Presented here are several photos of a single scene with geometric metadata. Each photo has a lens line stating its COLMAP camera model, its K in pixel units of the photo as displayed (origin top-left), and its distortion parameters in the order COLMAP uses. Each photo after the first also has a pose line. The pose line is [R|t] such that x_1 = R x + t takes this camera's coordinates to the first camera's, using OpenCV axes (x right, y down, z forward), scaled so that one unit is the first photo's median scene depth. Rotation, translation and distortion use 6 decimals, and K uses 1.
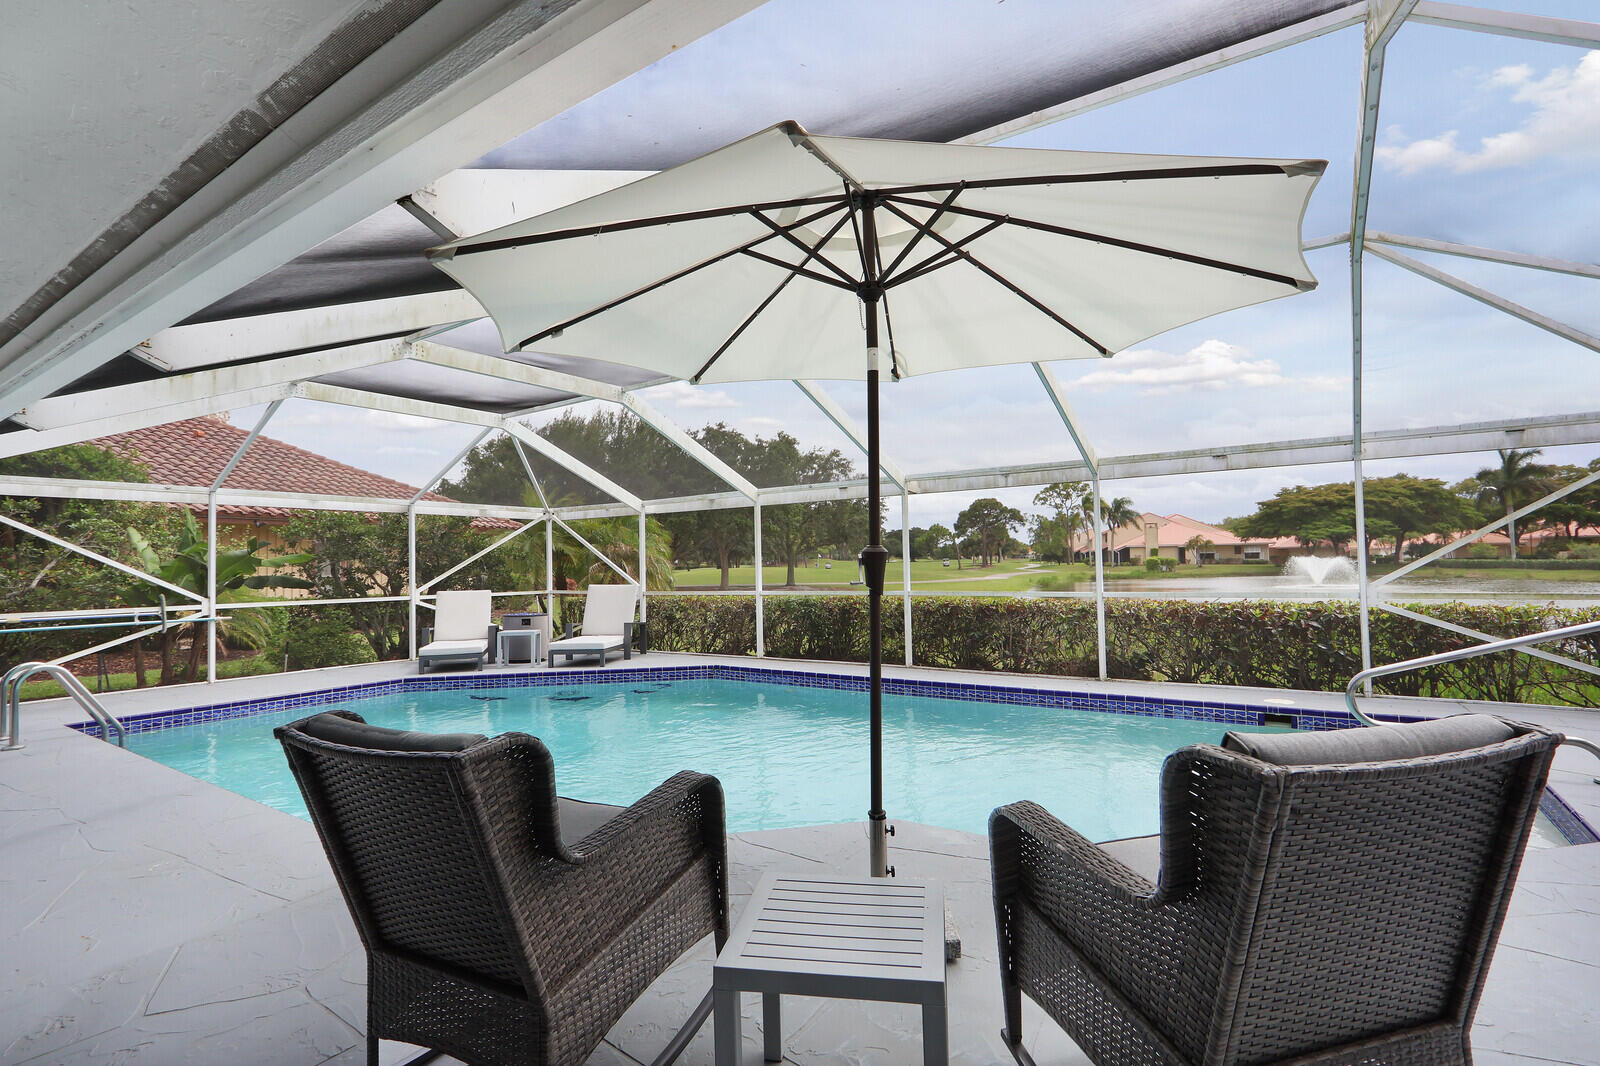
lens RADIAL K [[779.4, 0, 800.0], [0, 779.4, 533.0], [0, 0, 1]] dist [-0.012545, -0.000085]
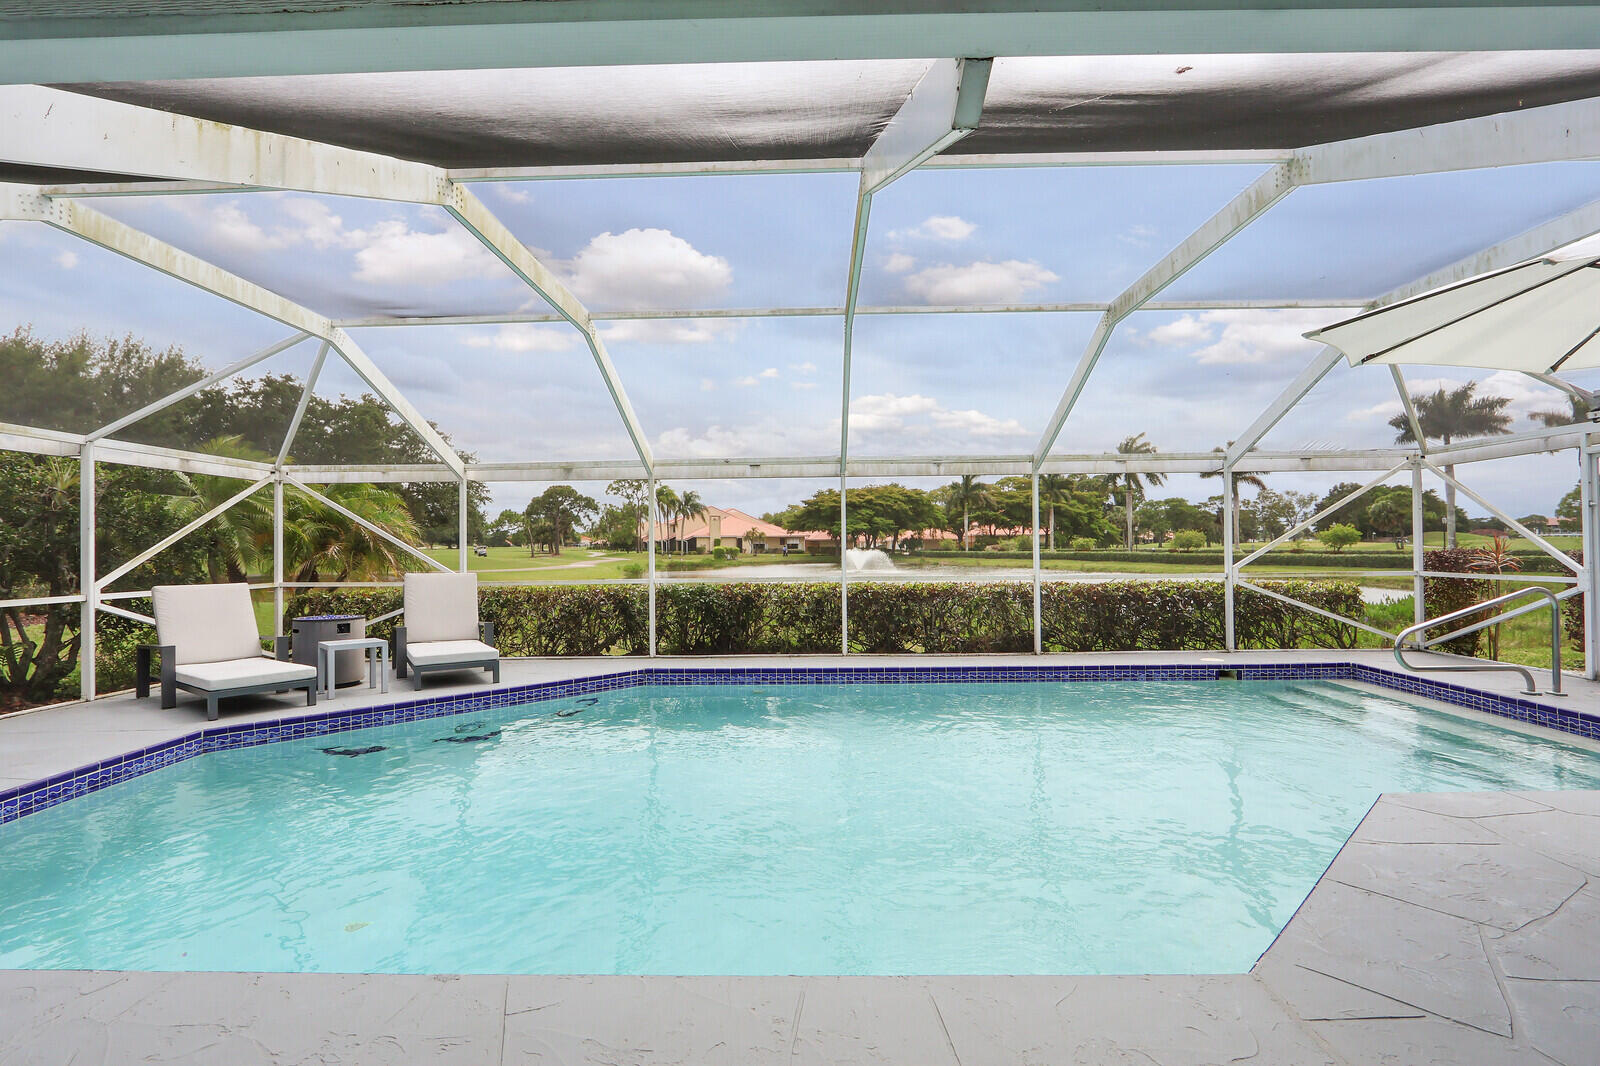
lens RADIAL K [[761.7, 0, 803.3], [0, 761.7, 527.5], [0, 0, 1]] dist [-0.019167, 0.000254]
pose [[0.832971, 0.023893, 0.552800, -0.343676], [-0.027826, 0.999612, -0.001276, 0.013481], [-0.552616, -0.014319, 0.833313, 0.196916]]
